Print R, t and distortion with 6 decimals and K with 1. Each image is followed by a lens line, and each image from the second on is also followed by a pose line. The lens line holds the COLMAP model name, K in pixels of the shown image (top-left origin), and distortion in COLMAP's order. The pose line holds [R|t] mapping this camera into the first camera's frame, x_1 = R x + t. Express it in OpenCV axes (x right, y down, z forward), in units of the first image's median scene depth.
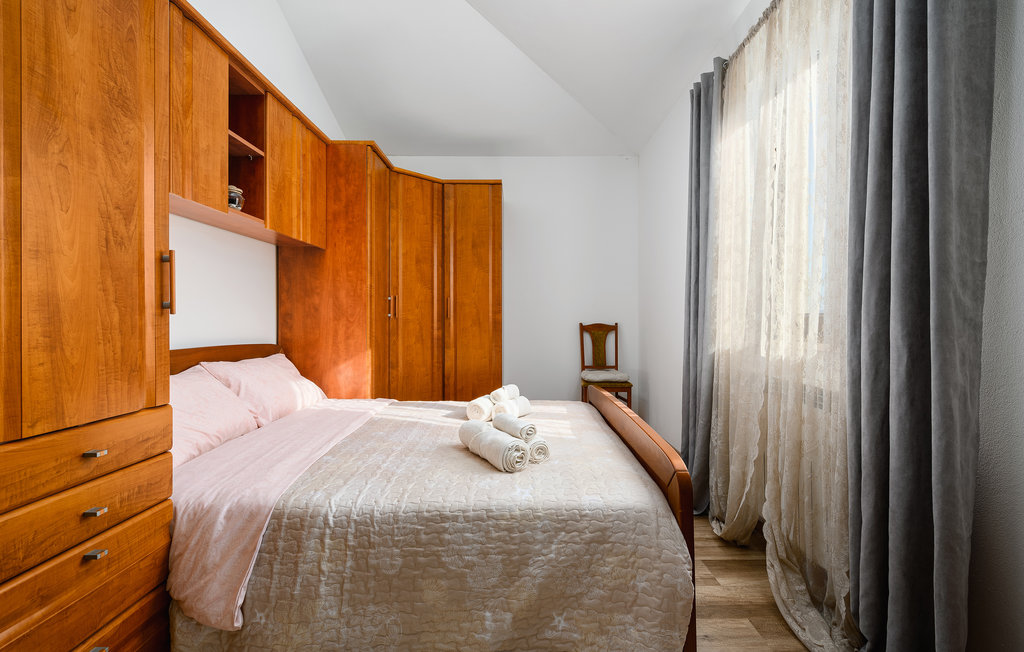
lens RADIAL K [[447.1, 0, 516.2], [0, 447.1, 313.5], [0, 0, 1]] dist [0.003014, -0.000166]
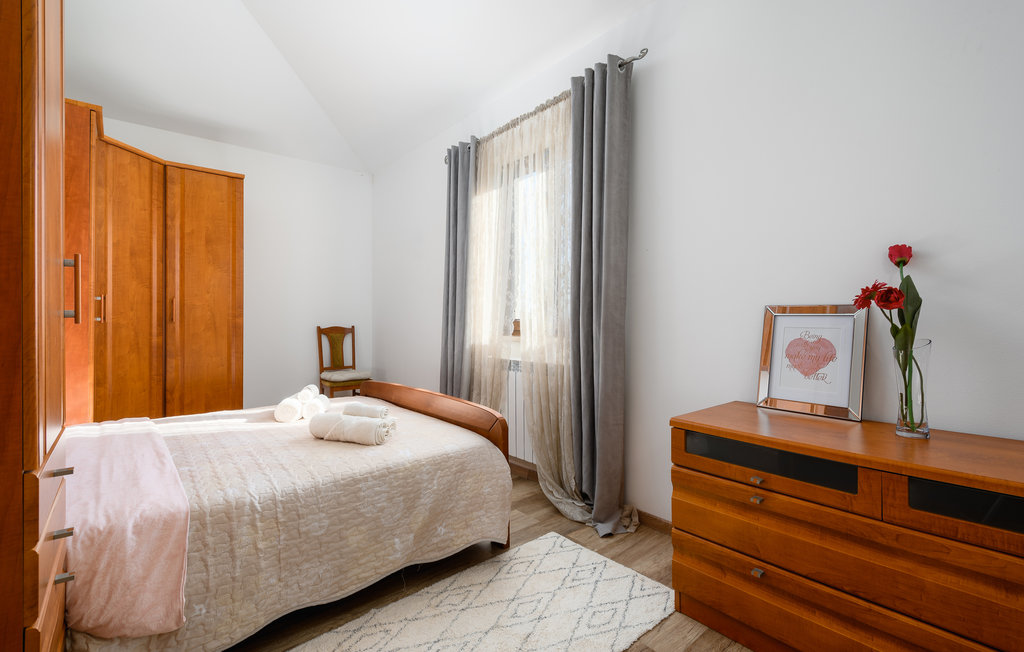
lens RADIAL K [[447.1, 0, 516.2], [0, 447.1, 313.5], [0, 0, 1]] dist [0.003014, -0.000166]
pose [[0.761811, 0.007544, 0.647756, -0.642045], [-0.006153, 0.999971, -0.004409, -0.021752], [-0.647770, -0.000627, 0.761836, -0.273560]]
